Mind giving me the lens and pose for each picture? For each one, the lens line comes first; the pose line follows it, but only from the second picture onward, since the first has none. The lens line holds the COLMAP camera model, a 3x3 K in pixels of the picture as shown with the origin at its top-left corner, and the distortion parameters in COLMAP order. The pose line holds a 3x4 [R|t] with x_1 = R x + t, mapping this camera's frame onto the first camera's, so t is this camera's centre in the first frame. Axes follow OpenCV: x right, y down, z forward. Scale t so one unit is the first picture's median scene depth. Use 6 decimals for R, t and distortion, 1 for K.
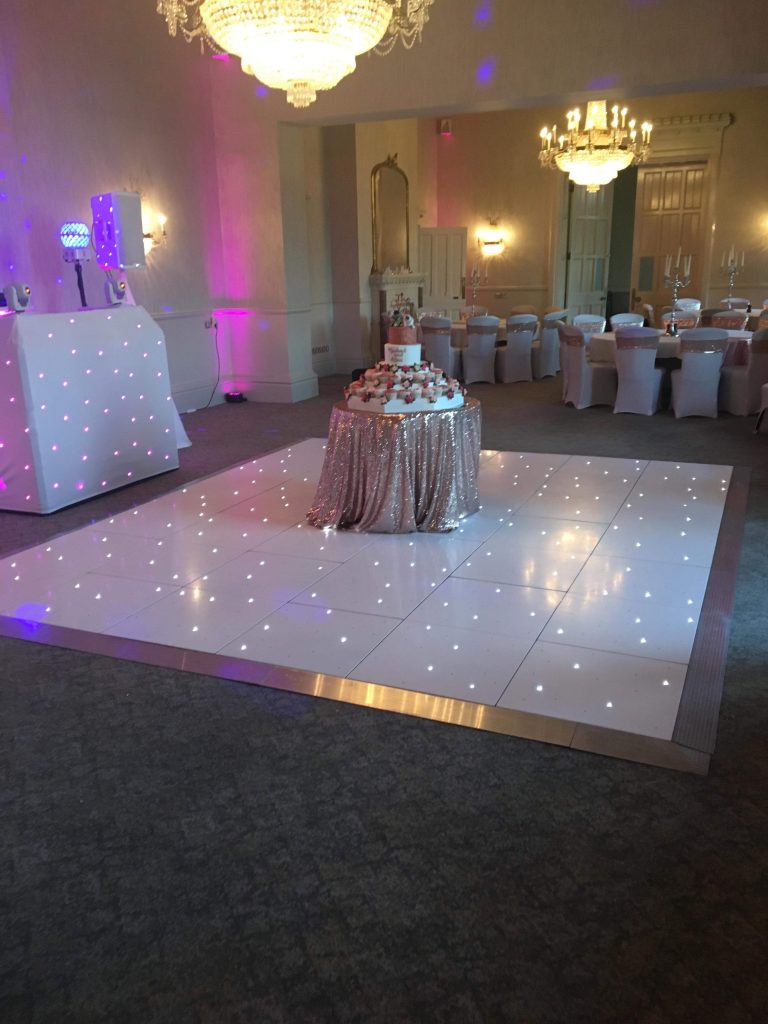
lens RADIAL K [[845.2, 0, 382.5], [0, 845.2, 514.1], [0, 0, 1]] dist [0.031494, -0.036336]
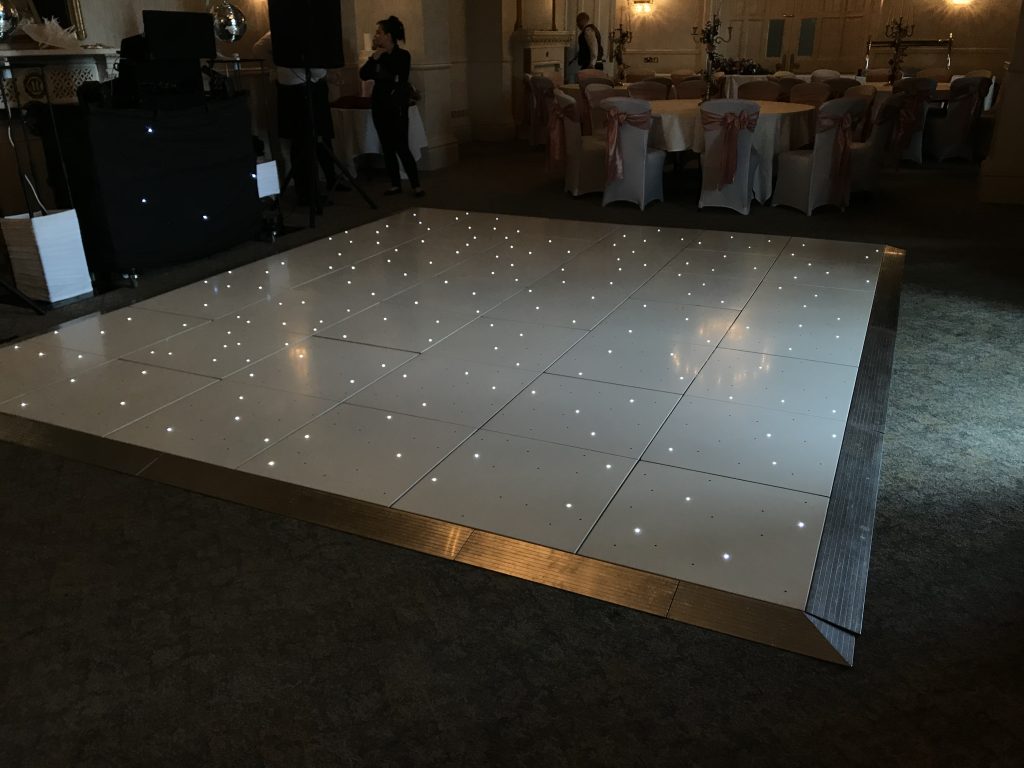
lens RADIAL K [[845.2, 0, 512.5], [0, 845.2, 382.2], [0, 0, 1]] dist [0.031494, -0.036336]
pose [[0.999943, 0.010435, -0.002427, -0.061207], [-0.010122, 0.994430, 0.104915, -0.010855], [0.003508, -0.104884, 0.994478, 0.305827]]
